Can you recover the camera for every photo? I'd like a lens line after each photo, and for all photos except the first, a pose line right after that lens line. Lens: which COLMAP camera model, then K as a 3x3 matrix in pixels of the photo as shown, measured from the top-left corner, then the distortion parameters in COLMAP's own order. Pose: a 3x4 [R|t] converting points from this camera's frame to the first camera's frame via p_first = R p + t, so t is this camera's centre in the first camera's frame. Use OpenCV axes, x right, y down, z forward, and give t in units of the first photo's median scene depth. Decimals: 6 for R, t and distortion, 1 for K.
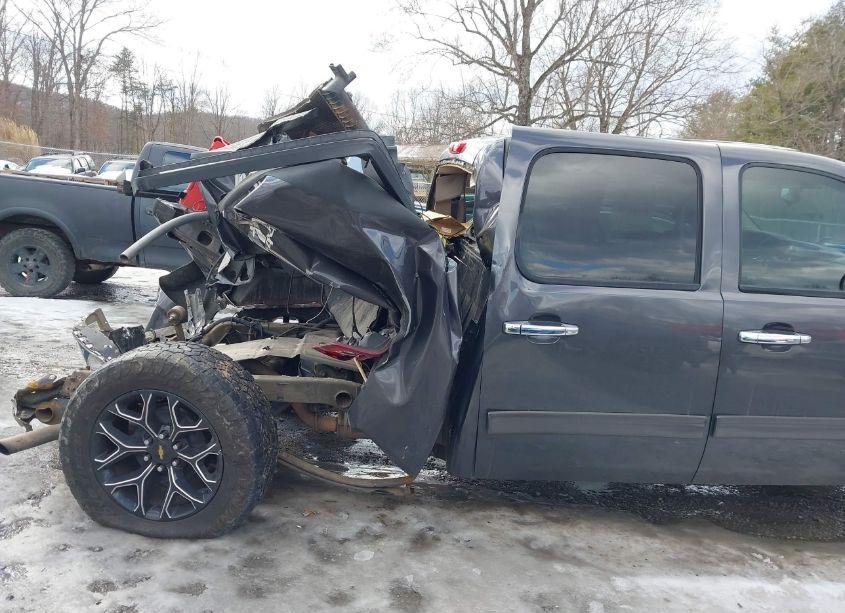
lens RADIAL K [[666.6, 0, 423.0], [0, 666.6, 306.0], [0, 0, 1]] dist [0.004161, -0.009412]
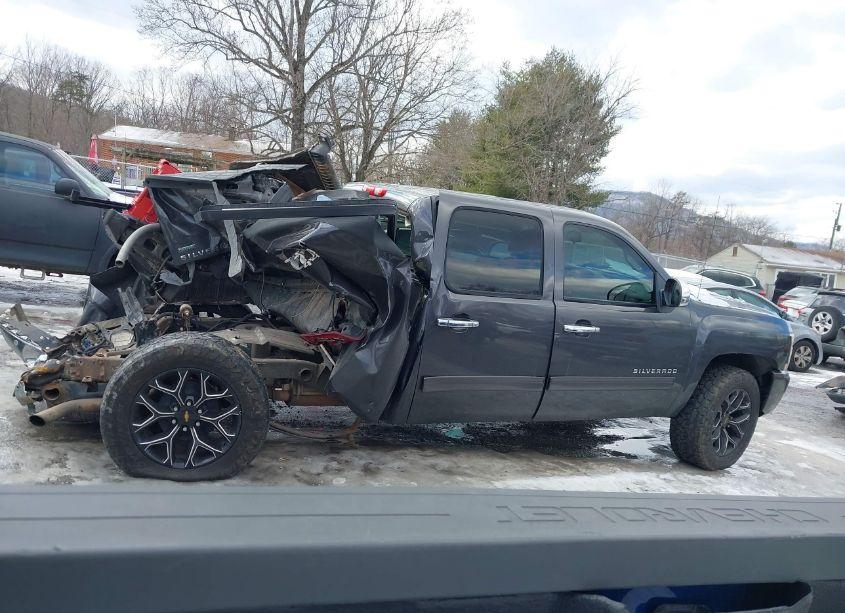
lens RADIAL K [[666.6, 0, 421.9], [0, 666.6, 307.5], [0, 0, 1]] dist [0.004161, -0.009412]
pose [[0.928732, 0.011179, 0.370584, -0.317252], [-0.015089, 0.999857, 0.007653, -0.008084], [-0.370446, -0.012699, 0.928767, -0.271661]]
